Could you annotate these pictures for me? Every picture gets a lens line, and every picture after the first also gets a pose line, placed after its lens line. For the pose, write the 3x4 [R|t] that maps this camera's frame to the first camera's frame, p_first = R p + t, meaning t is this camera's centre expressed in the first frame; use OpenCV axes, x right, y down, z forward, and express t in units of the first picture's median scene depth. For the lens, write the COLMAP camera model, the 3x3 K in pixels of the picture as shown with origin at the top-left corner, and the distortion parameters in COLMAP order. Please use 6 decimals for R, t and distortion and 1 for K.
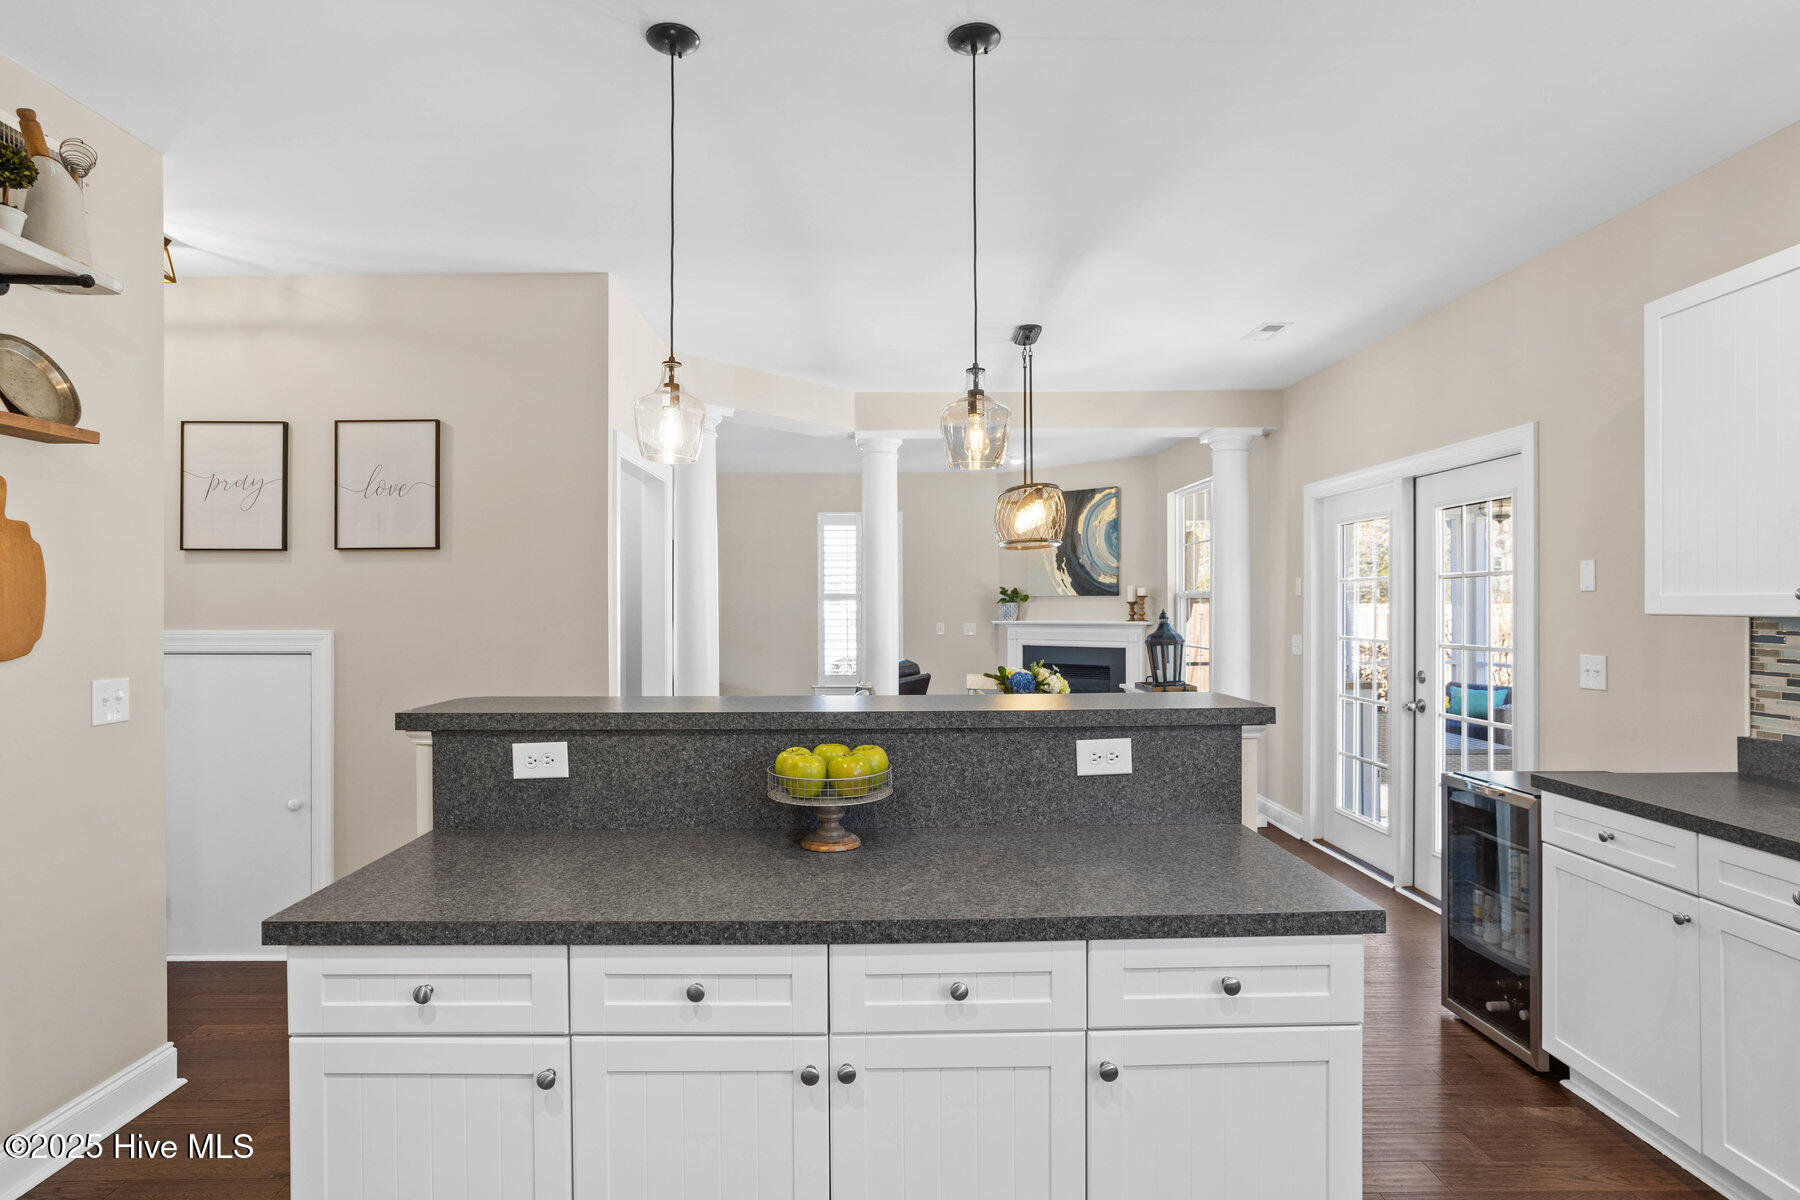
lens RADIAL K [[973.0, 0, 853.5], [0, 973.0, 611.0], [0, 0, 1]] dist [-0.015388, 0.004420]
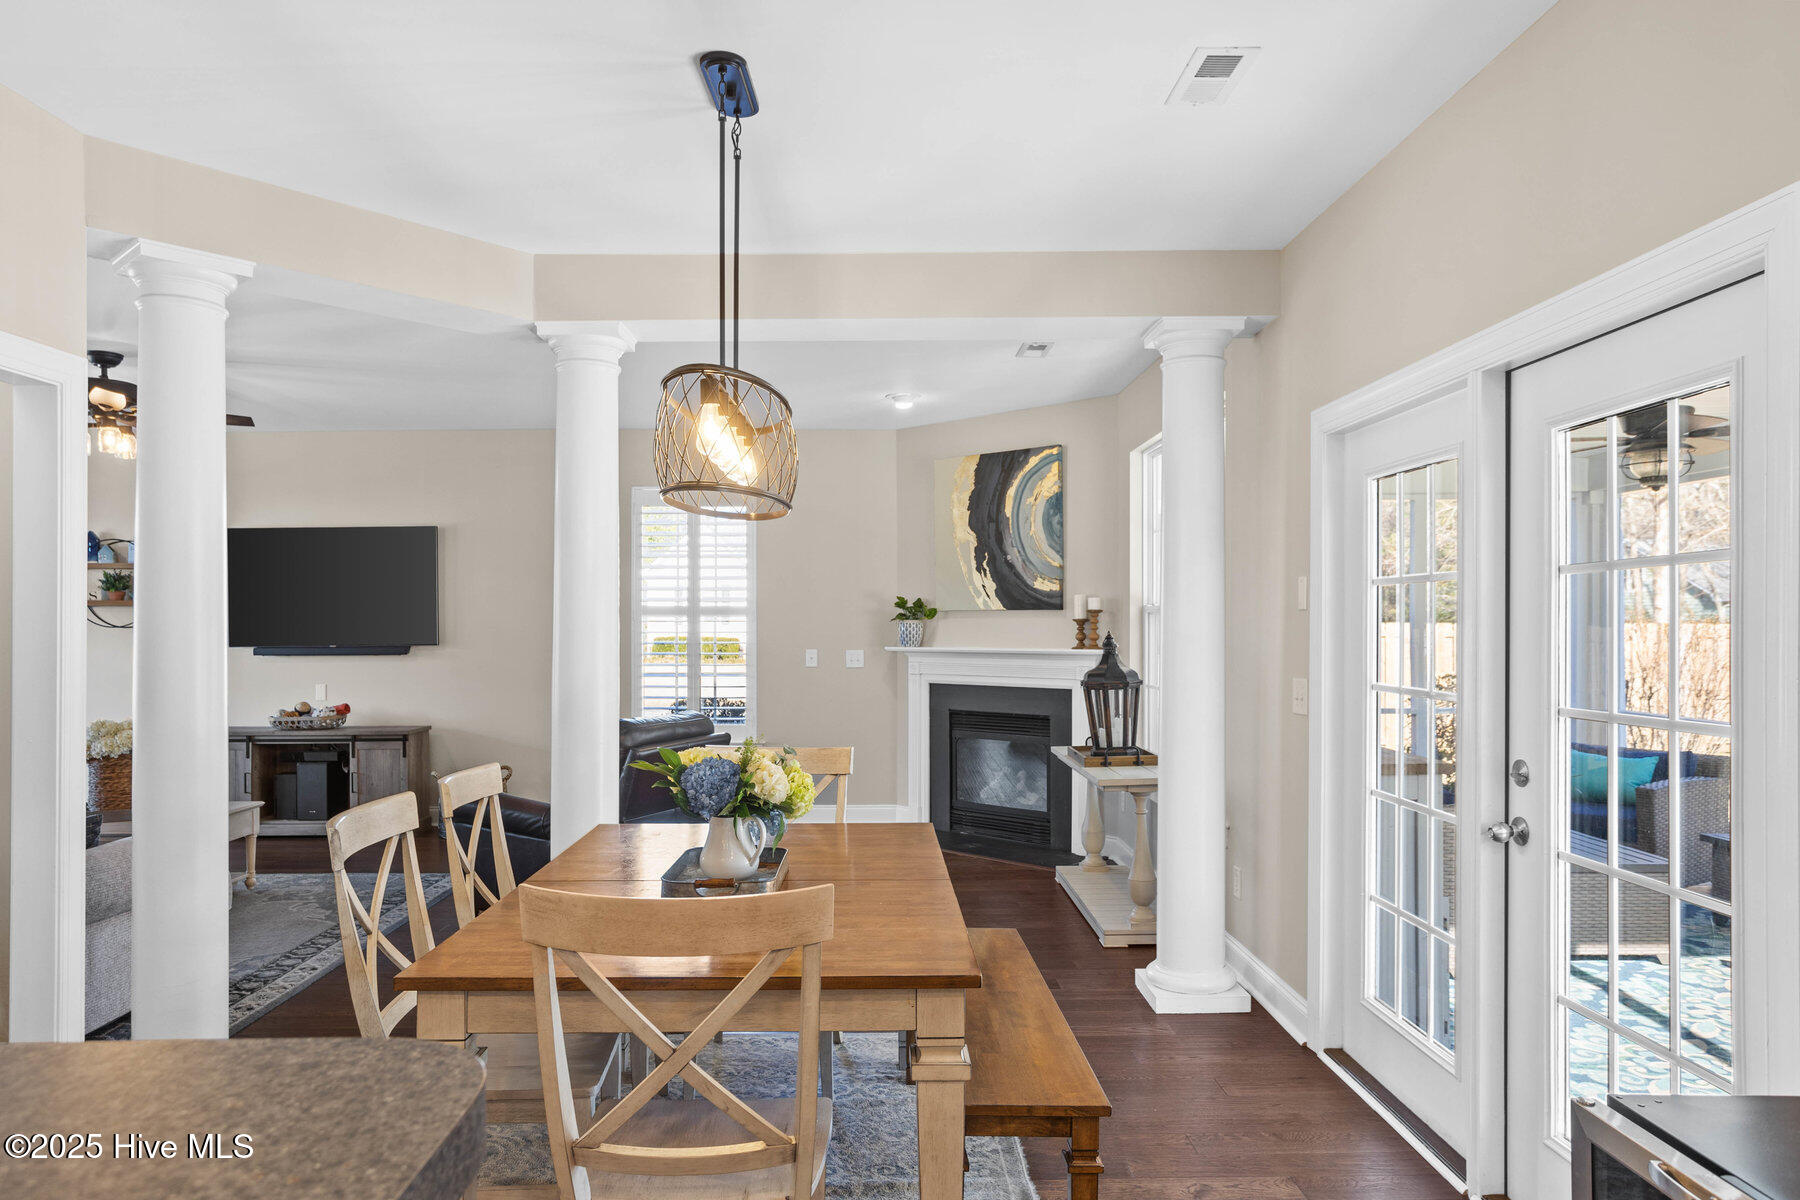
lens RADIAL K [[1170.1, 0, 830.4], [0, 1170.1, 625.5], [0, 0, 1]] dist [-0.010713, -0.002263]
pose [[0.999969, 0.003362, -0.007159, 0.140417], [-0.003389, 0.999987, -0.003708, -0.001957], [0.007146, 0.003733, 0.999968, 0.237511]]
